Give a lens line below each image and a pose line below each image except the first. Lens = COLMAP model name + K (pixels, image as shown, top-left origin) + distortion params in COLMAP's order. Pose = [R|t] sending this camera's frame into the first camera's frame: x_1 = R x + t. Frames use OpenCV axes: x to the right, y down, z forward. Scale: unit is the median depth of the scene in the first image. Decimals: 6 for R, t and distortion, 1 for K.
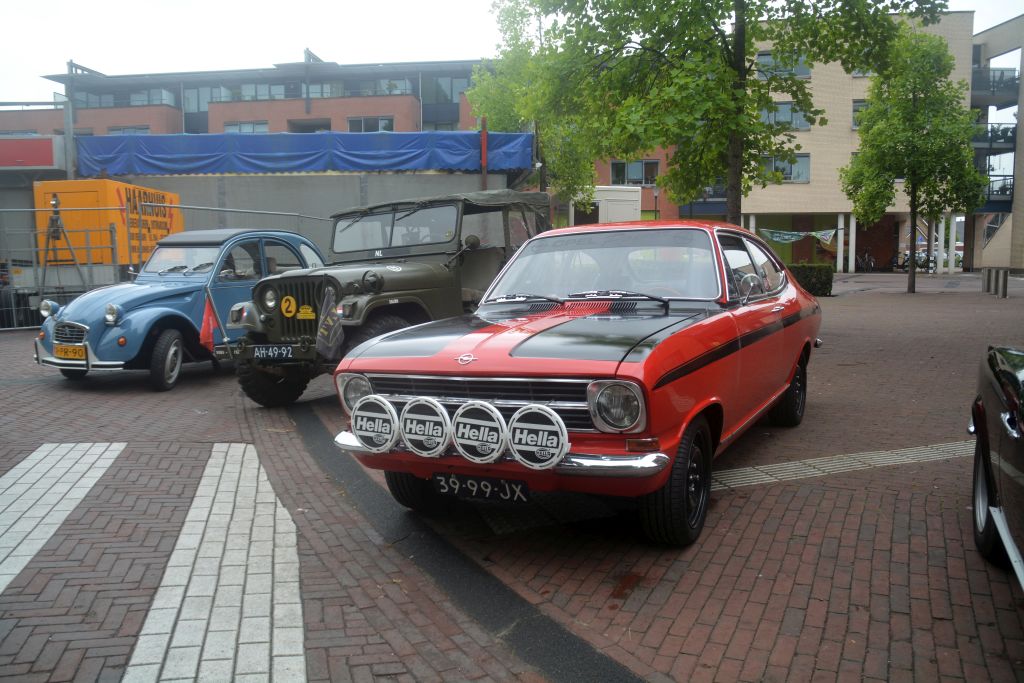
lens RADIAL K [[826.4, 0, 512.0], [0, 826.4, 341.5], [0, 0, 1]] dist [-0.152187, 0.130769]
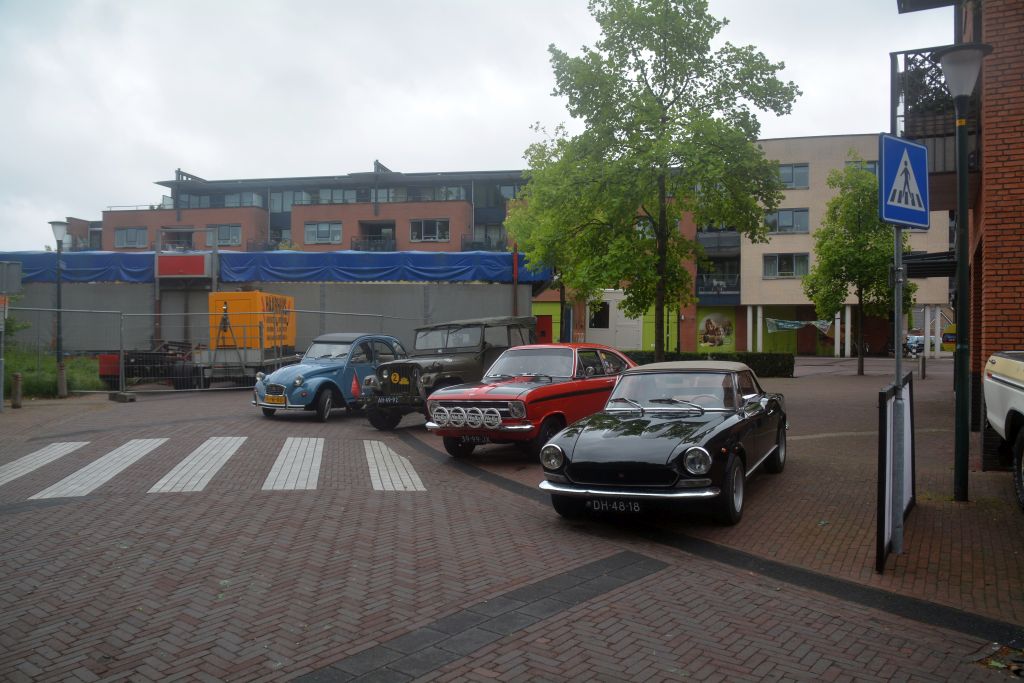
lens RADIAL K [[826.4, 0, 512.0], [0, 826.4, 341.5], [0, 0, 1]] dist [-0.152187, 0.130769]
pose [[0.997954, 0.011110, -0.062961, 0.048392], [-0.017076, 0.995328, -0.095035, 0.019271], [0.061611, 0.095915, 0.993481, -0.348518]]
